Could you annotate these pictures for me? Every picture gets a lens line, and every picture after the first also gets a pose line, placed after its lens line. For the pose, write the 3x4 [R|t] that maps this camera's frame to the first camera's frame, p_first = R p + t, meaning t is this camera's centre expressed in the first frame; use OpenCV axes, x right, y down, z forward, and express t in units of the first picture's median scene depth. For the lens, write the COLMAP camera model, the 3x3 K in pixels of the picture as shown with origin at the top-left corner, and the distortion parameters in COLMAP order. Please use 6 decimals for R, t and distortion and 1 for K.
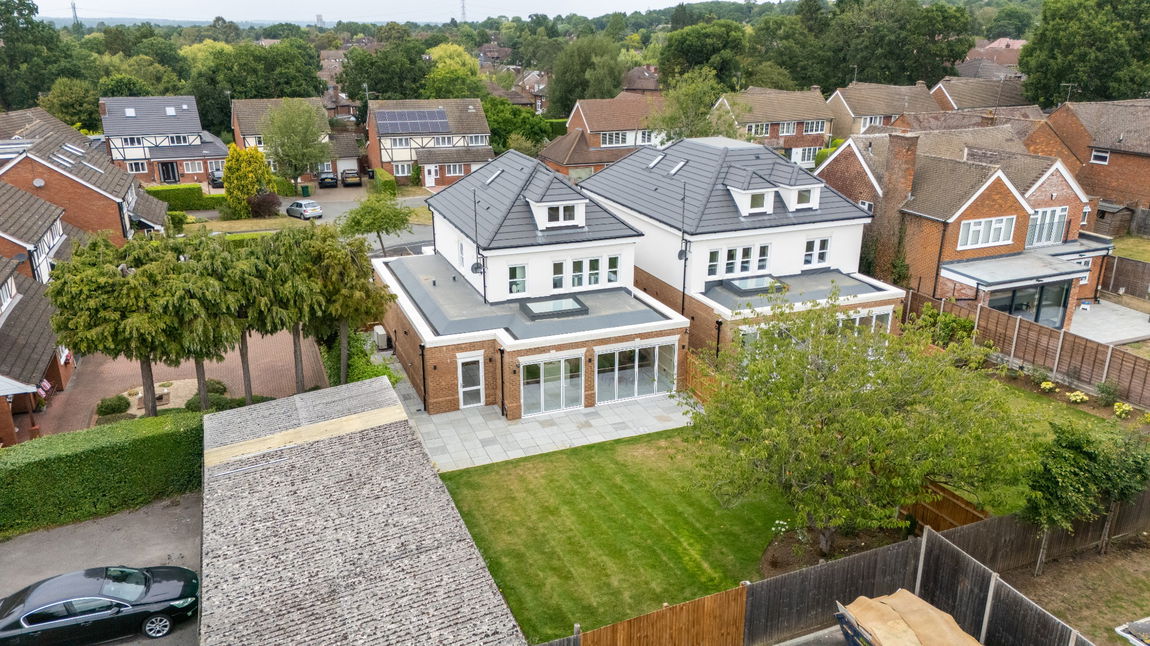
lens RADIAL K [[840.2, 0, 575.0], [0, 840.2, 323.0], [0, 0, 1]] dist [0.090119, -0.098403]
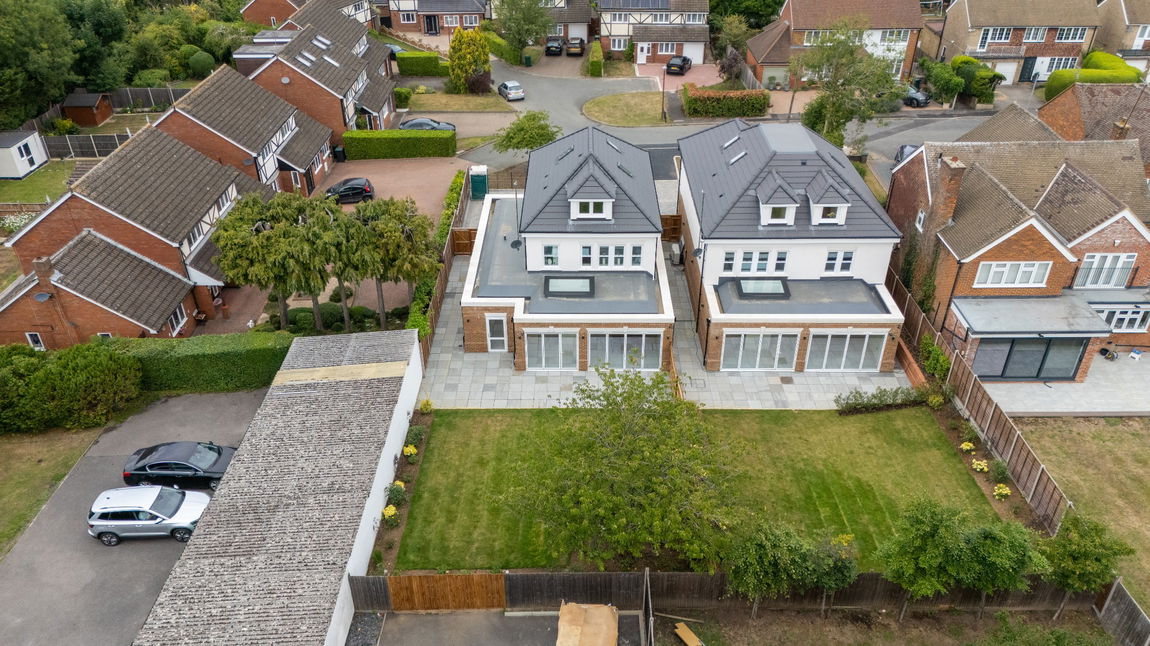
lens RADIAL K [[840.2, 0, 575.0], [0, 840.2, 323.0], [0, 0, 1]] dist [0.090119, -0.098403]
pose [[0.927254, 0.198945, -0.317207, 0.342610], [-0.119589, 0.960151, 0.252603, -0.249407], [0.354820, -0.196292, 0.914096, -0.118525]]
